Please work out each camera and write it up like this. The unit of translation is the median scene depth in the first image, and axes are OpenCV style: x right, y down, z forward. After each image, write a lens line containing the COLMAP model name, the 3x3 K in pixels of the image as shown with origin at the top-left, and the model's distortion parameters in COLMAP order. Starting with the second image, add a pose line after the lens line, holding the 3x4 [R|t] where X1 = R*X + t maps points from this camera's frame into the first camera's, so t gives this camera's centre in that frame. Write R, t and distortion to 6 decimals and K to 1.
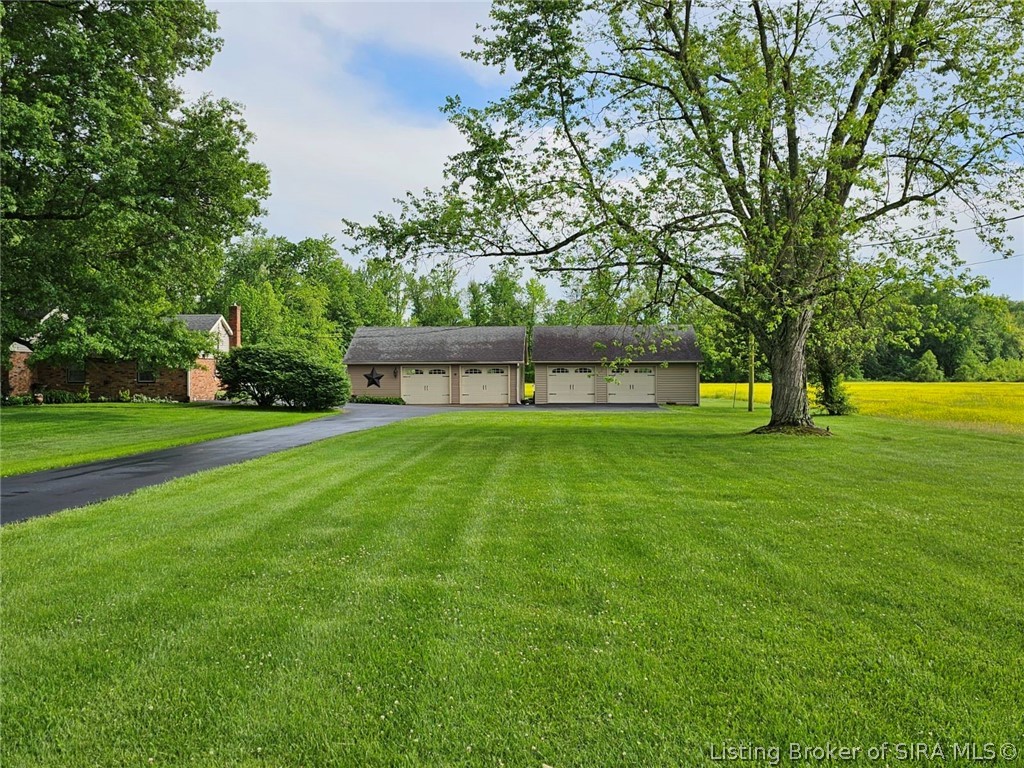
lens RADIAL K [[695.4, 0, 512.0], [0, 695.4, 384.0], [0, 0, 1]] dist [0.032203, -0.002103]
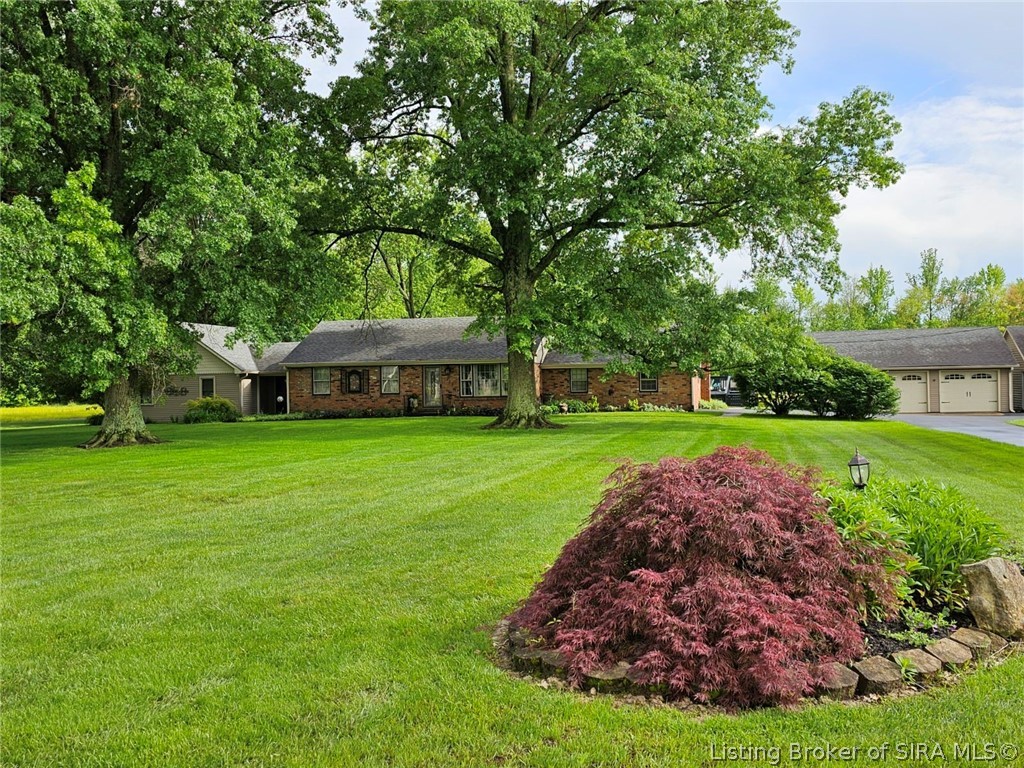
lens RADIAL K [[695.4, 0, 512.0], [0, 695.4, 384.0], [0, 0, 1]] dist [0.032203, -0.002103]
pose [[0.982671, -0.011312, -0.185013, -0.531663], [0.008302, 0.999820, -0.017037, 0.002222], [0.185173, 0.015206, 0.982588, -0.014766]]
